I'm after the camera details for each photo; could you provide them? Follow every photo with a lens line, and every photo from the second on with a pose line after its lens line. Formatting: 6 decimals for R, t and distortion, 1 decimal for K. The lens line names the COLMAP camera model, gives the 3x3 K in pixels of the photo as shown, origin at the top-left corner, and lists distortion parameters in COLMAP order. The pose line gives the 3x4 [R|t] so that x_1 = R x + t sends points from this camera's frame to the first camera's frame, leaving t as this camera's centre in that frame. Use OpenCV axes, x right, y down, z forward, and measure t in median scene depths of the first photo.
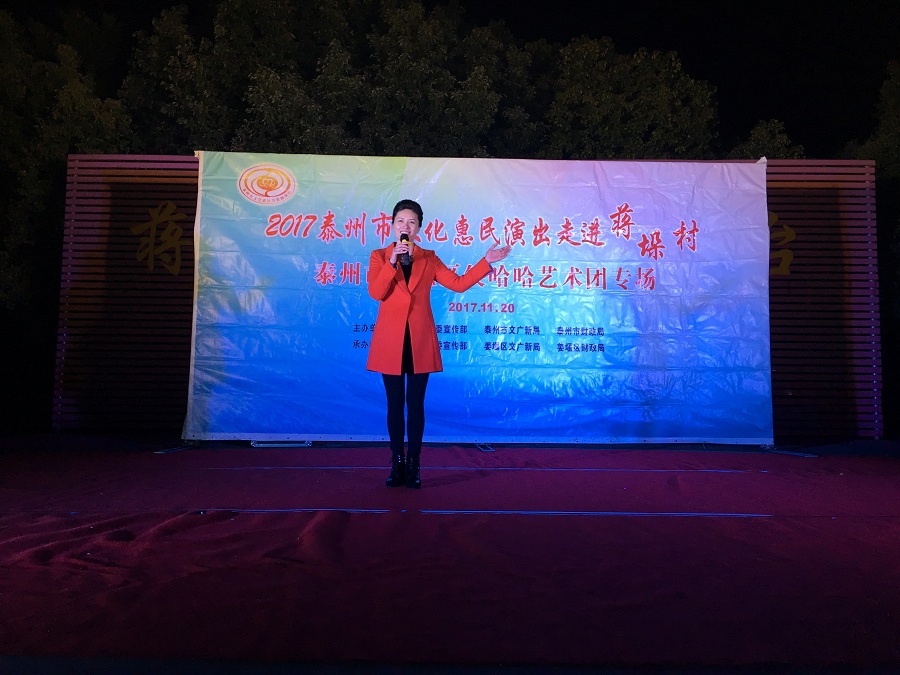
lens RADIAL K [[758.0, 0, 448.8], [0, 758.0, 338.2], [0, 0, 1]] dist [0.117917, -0.155531]
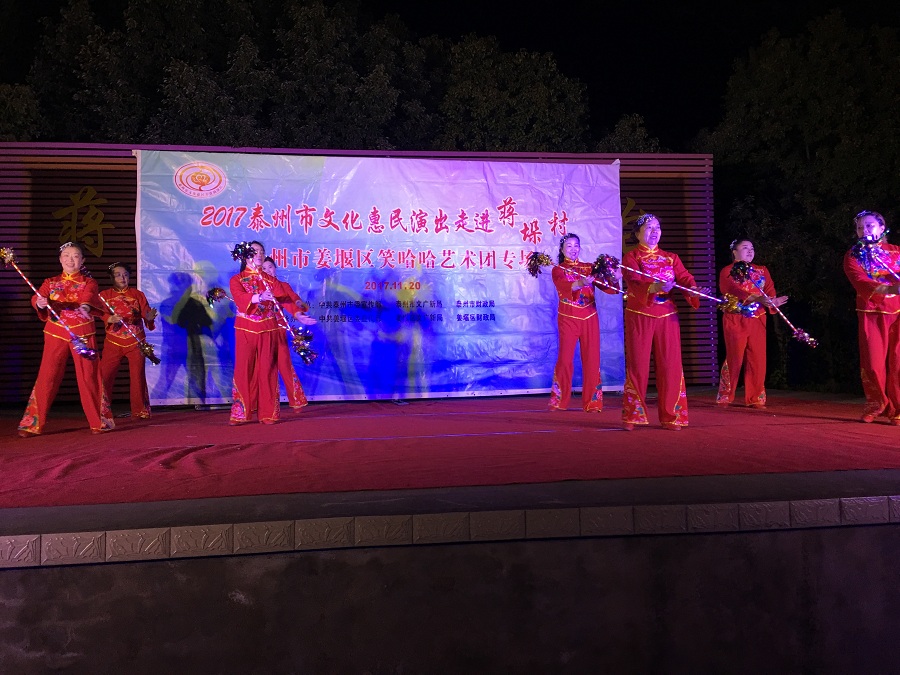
lens RADIAL K [[758.0, 0, 453.7], [0, 758.0, 328.7], [0, 0, 1]] dist [0.117917, -0.155531]
pose [[0.989529, -0.025291, 0.142101, -0.032642], [0.020931, 0.999266, 0.032093, -0.009147], [-0.142808, -0.028782, 0.989332, -0.183581]]
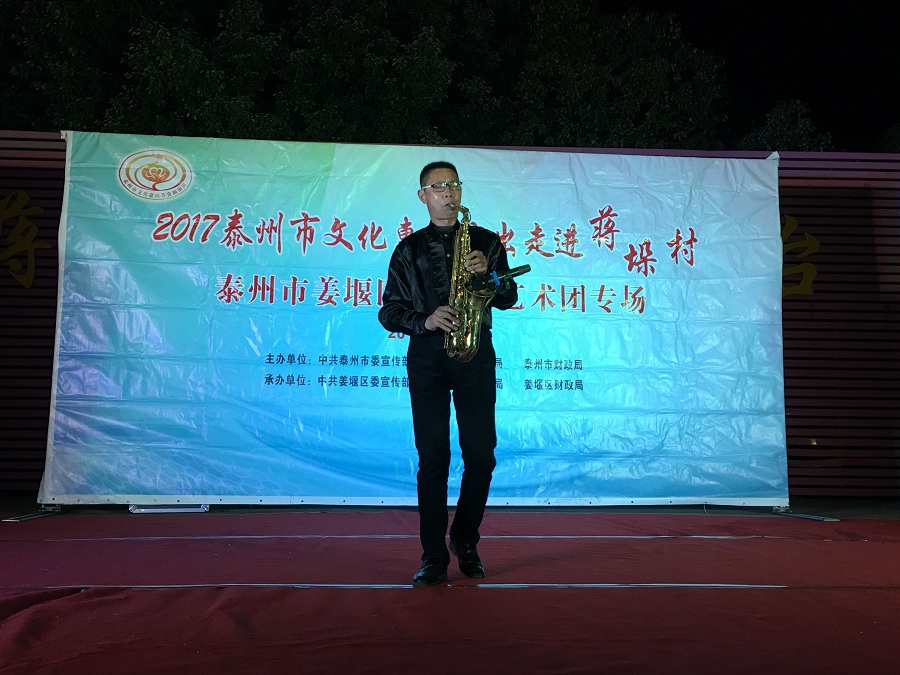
lens RADIAL K [[1010.7, 0, 451.6], [0, 1010.7, 336.6], [0, 0, 1]] dist [0.080961, 0.000000]
pose [[0.998036, 0.006152, 0.062341, 0.000297], [-0.004133, 0.999464, -0.032465, -0.003286], [-0.062508, 0.032144, 0.997527, -0.050656]]
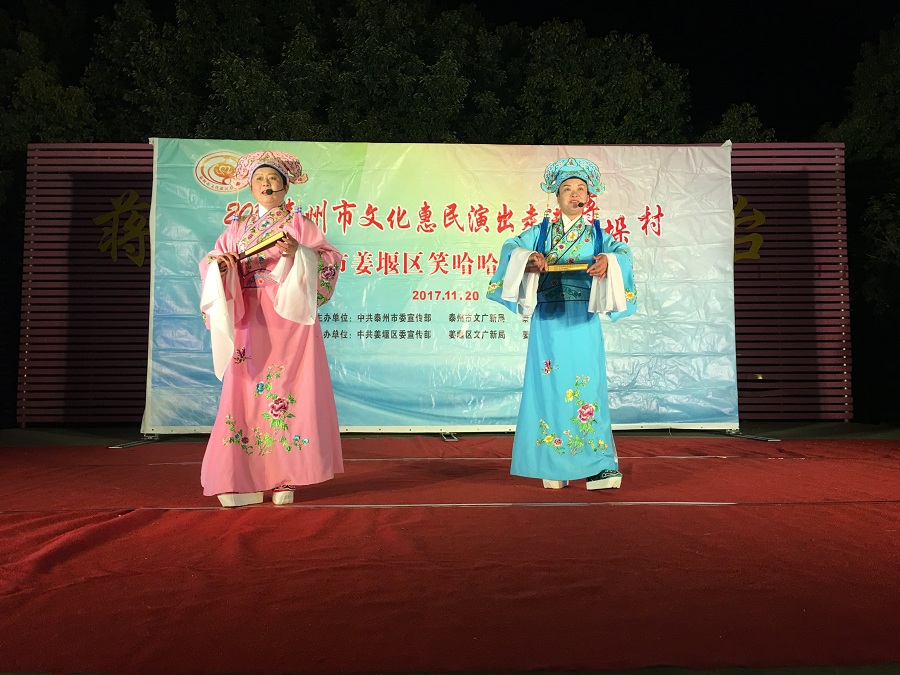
lens RADIAL K [[758.0, 0, 447.9], [0, 758.0, 339.0], [0, 0, 1]] dist [0.117917, -0.155531]
pose [[0.999772, -0.012917, 0.016996, 0.027744], [0.012630, 0.999778, 0.016857, -0.000557], [-0.017210, -0.016639, 0.999713, 0.011188]]
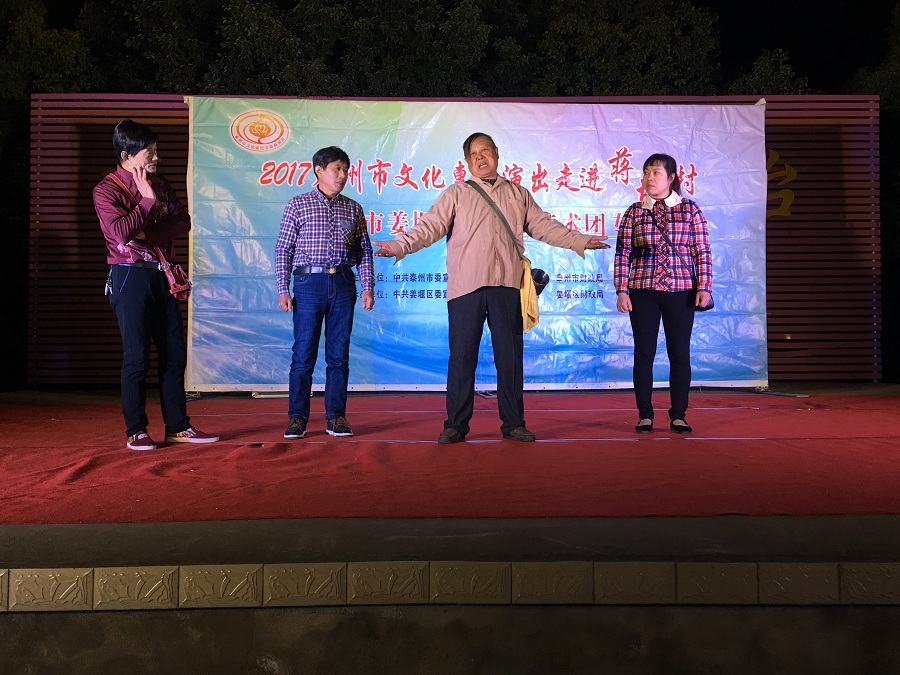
lens RADIAL K [[851.0, 0, 451.6], [0, 851.0, 337.2], [0, 0, 1]] dist [0.069061, 0.000000]
pose [[0.999386, -0.015003, 0.031666, -0.030709], [0.013023, 0.998001, 0.061835, -0.002978], [-0.032530, -0.061384, 0.997584, -0.112278]]
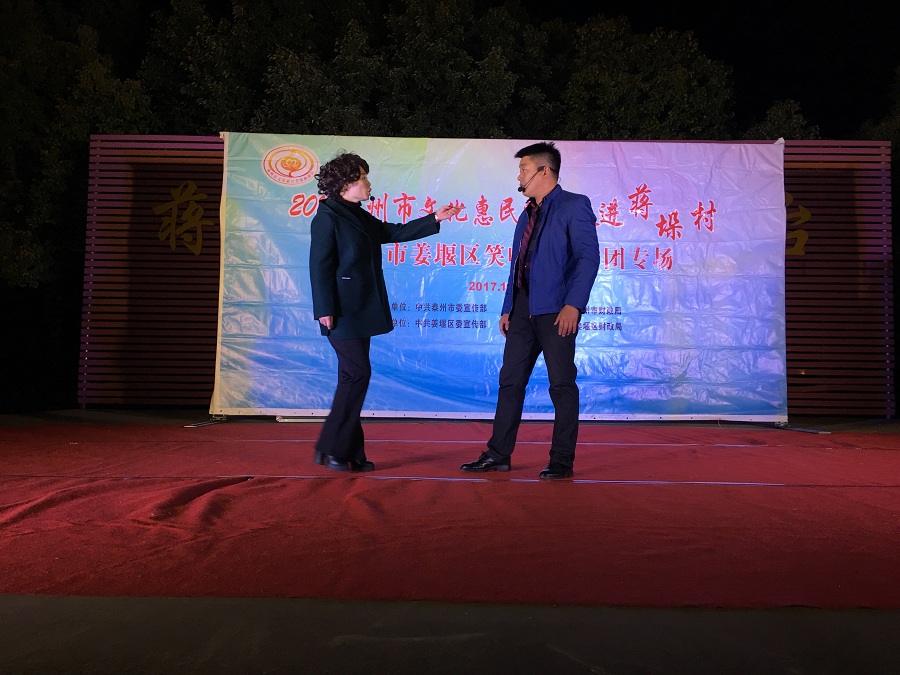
lens RADIAL K [[758.0, 0, 451.7], [0, 758.0, 334.7], [0, 0, 1]] dist [0.117917, -0.155531]
pose [[0.999960, 0.002816, -0.008527, -0.013973], [-0.002638, 0.999780, 0.020814, 0.002663], [0.008583, -0.020791, 0.999747, -0.019319]]
